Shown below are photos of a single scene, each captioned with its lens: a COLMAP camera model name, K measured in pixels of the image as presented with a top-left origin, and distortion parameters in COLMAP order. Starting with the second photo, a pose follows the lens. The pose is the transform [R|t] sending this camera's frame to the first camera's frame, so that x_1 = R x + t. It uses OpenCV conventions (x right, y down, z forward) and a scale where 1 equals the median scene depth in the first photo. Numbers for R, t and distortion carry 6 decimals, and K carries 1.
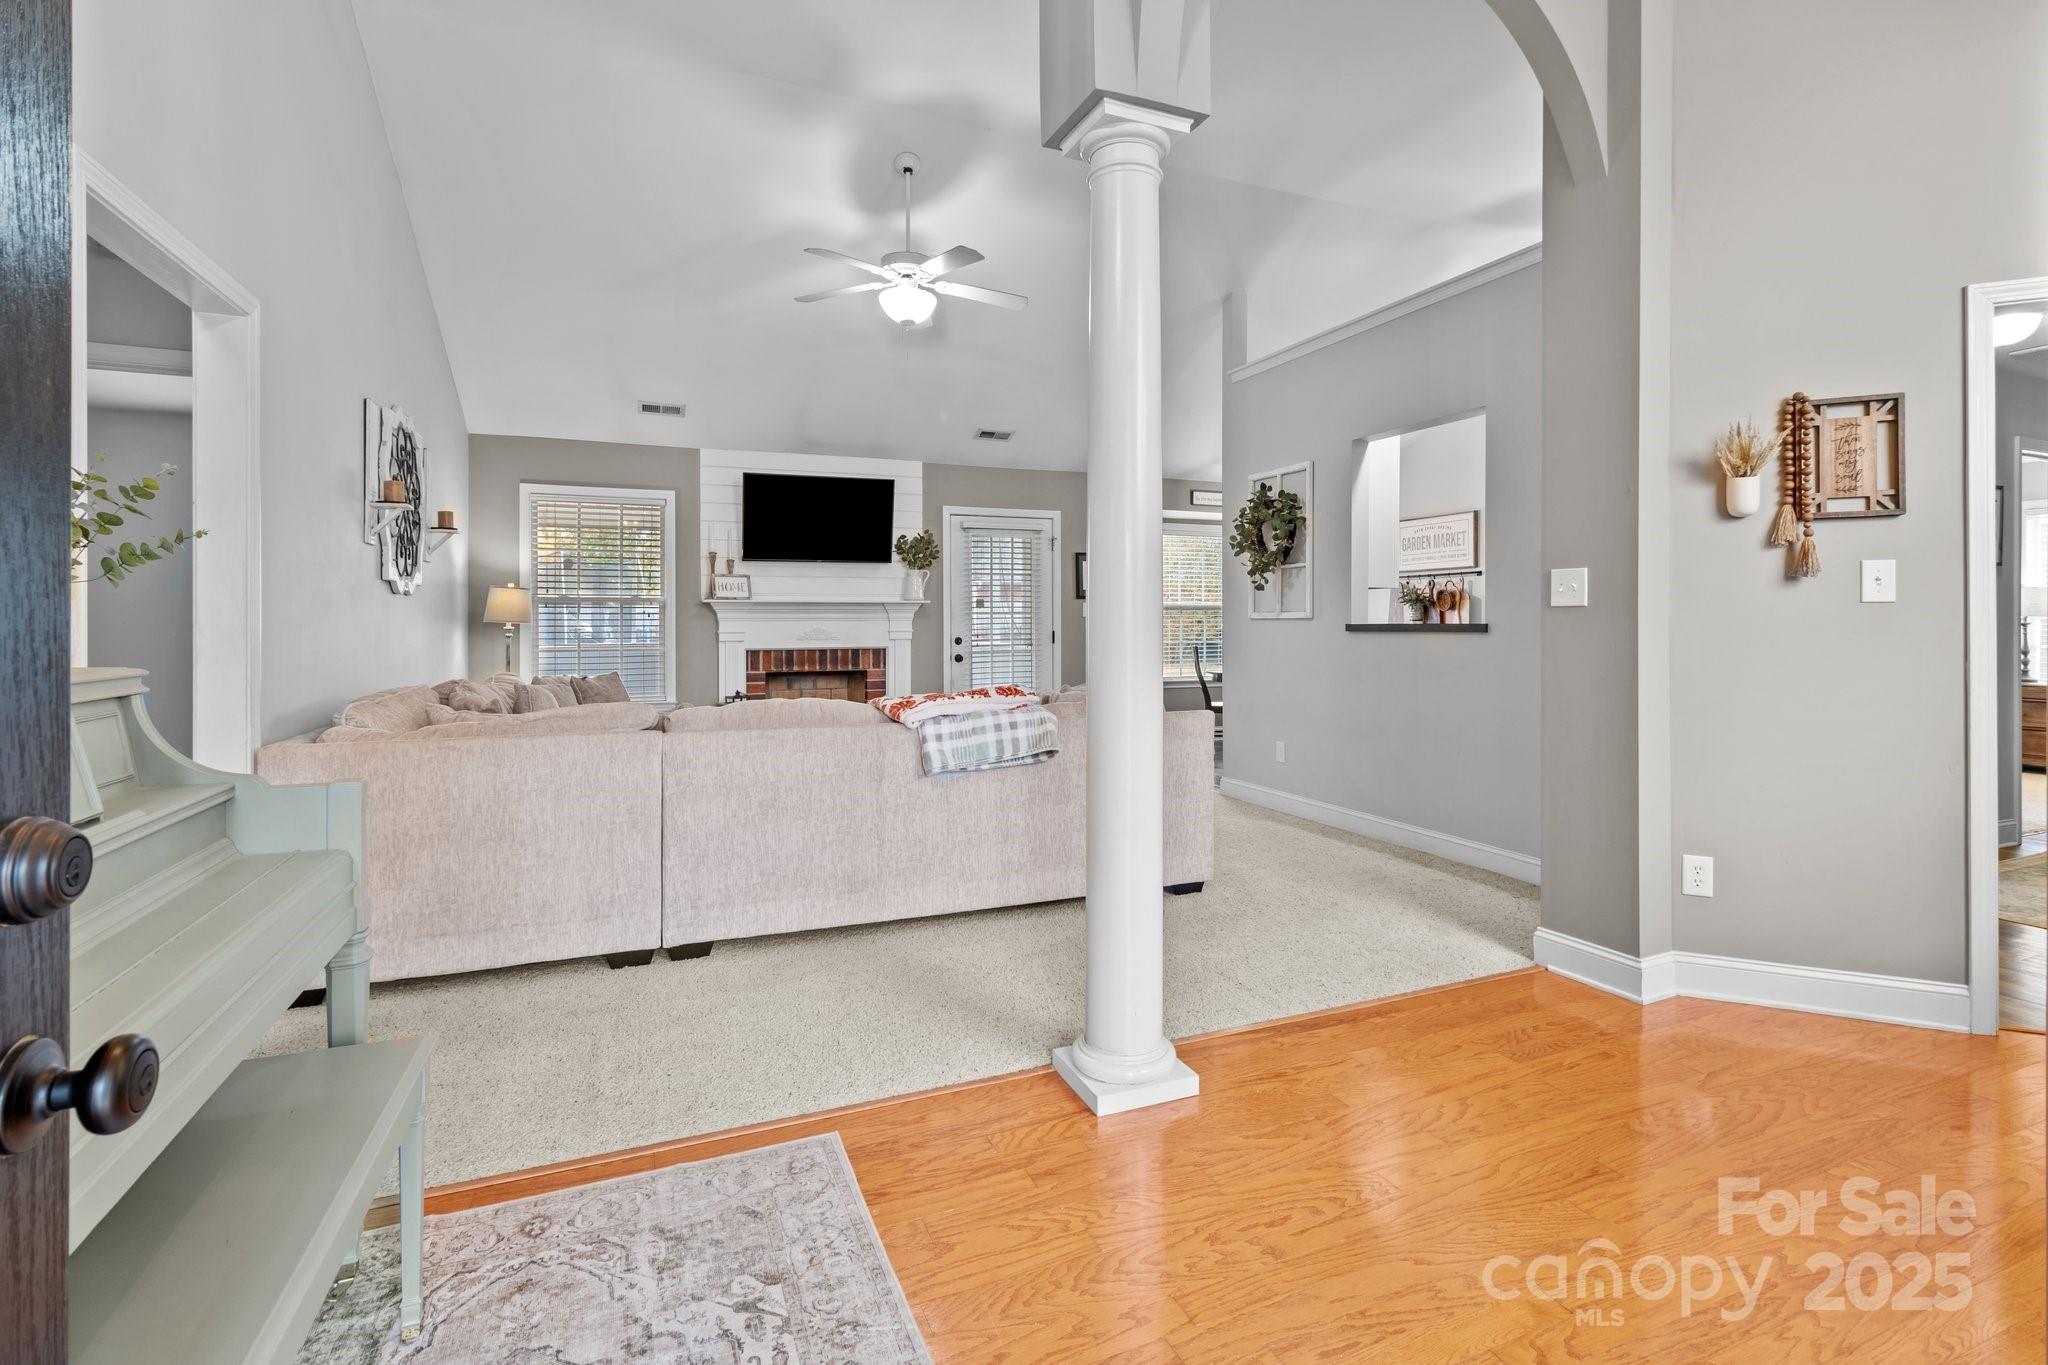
lens RADIAL K [[959.4, 0, 1035.0], [0, 959.4, 622.8], [0, 0, 1]] dist [-0.004500, -0.000520]
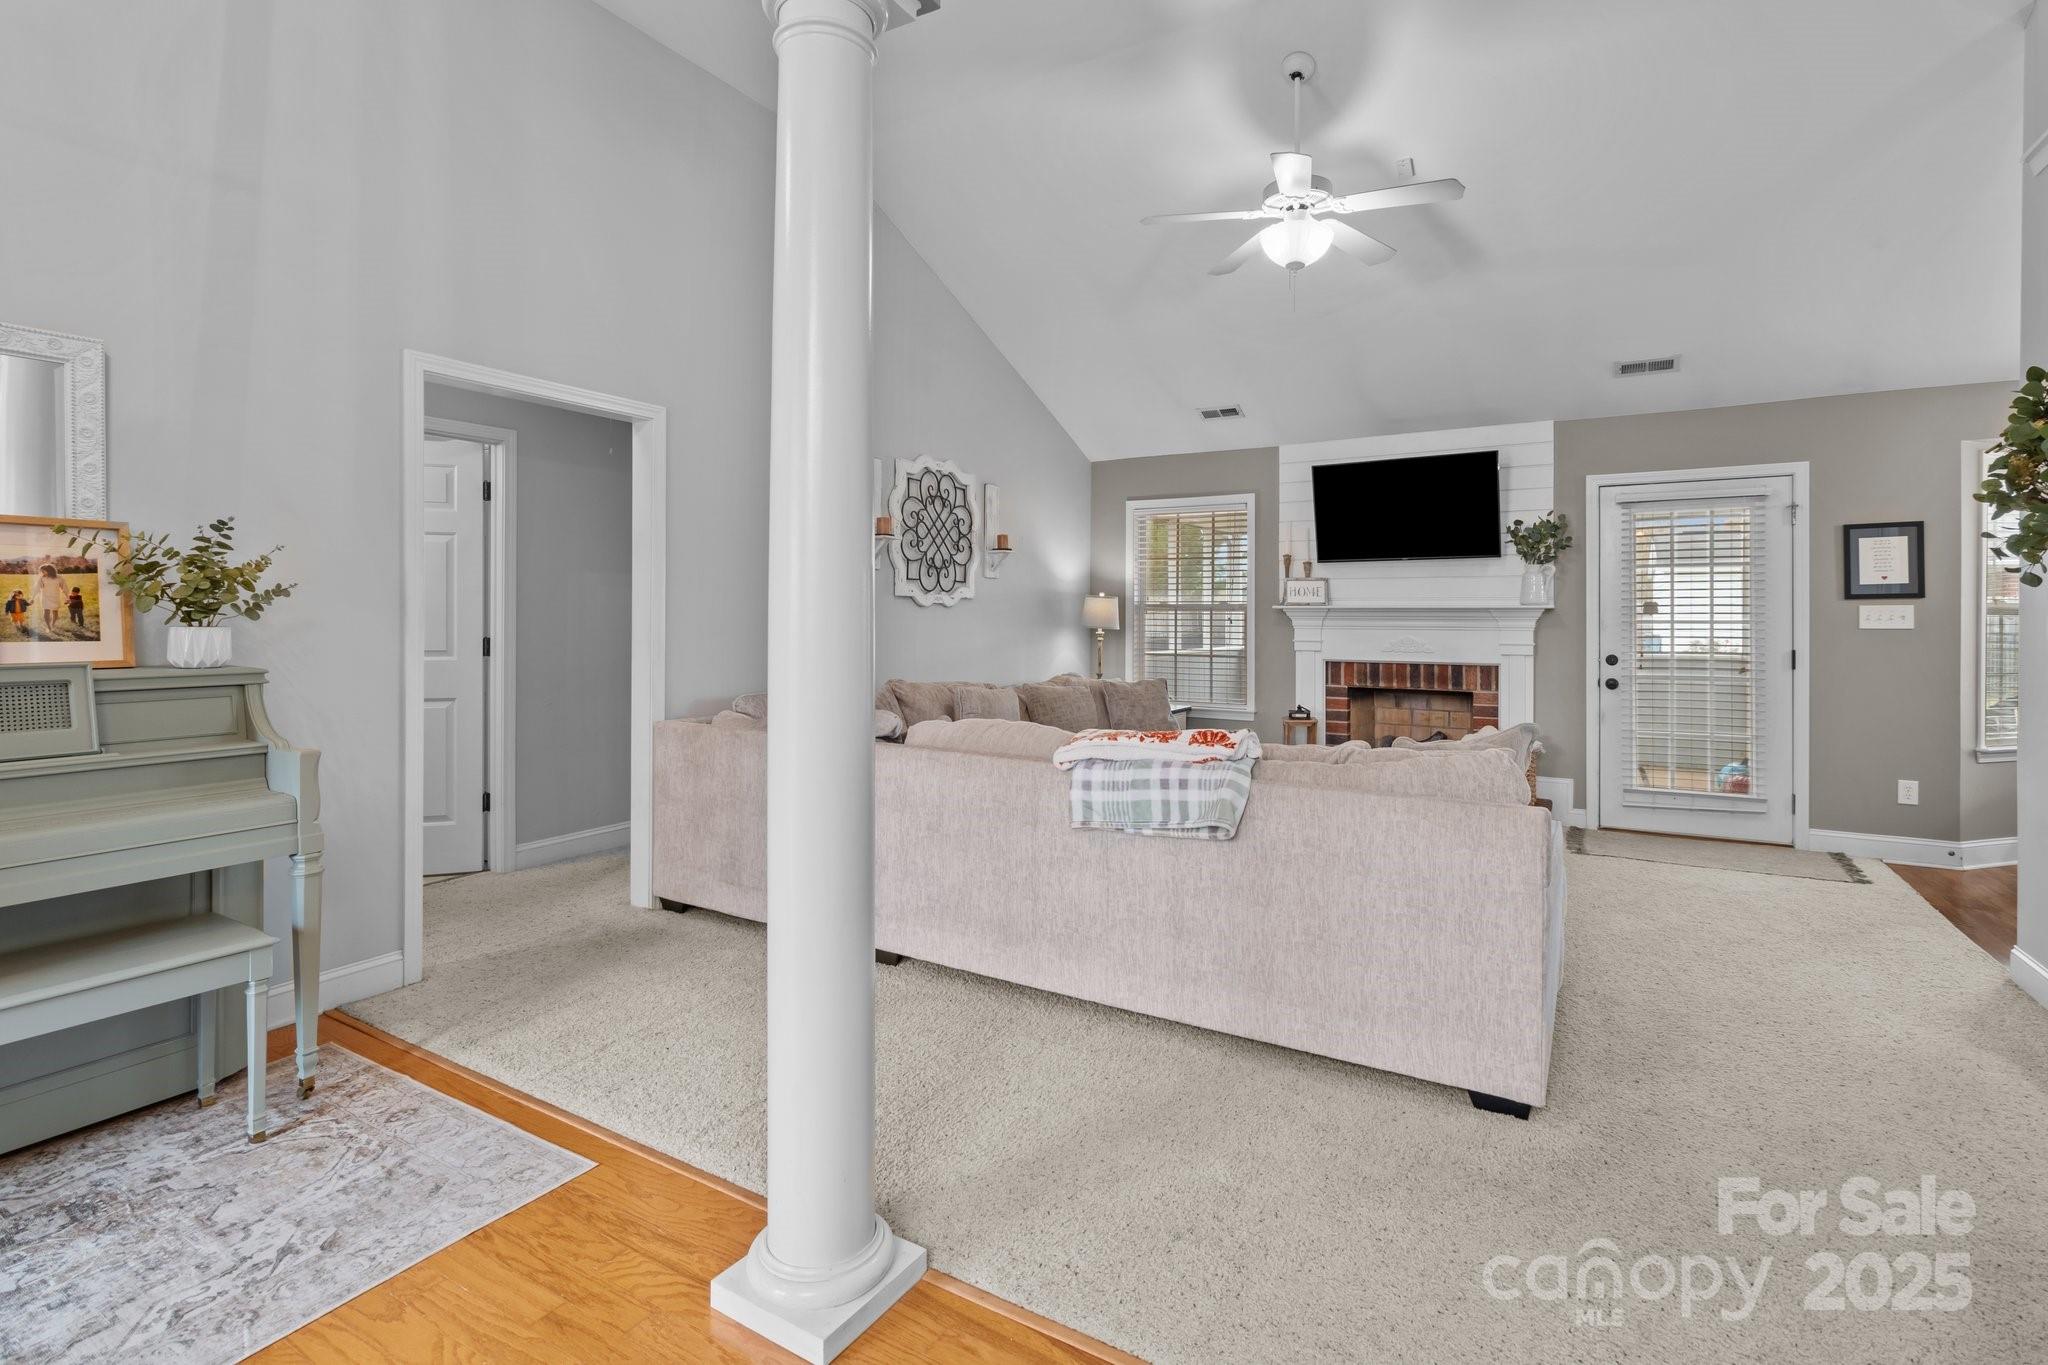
lens RADIAL K [[959.4, 0, 1035.0], [0, 959.4, 622.8], [0, 0, 1]] dist [-0.004500, -0.000520]
pose [[0.595213, 0.010513, -0.803500, 0.269880], [-0.007931, 0.999943, 0.007208, -0.012273], [0.803529, 0.002082, 0.595262, 0.245689]]
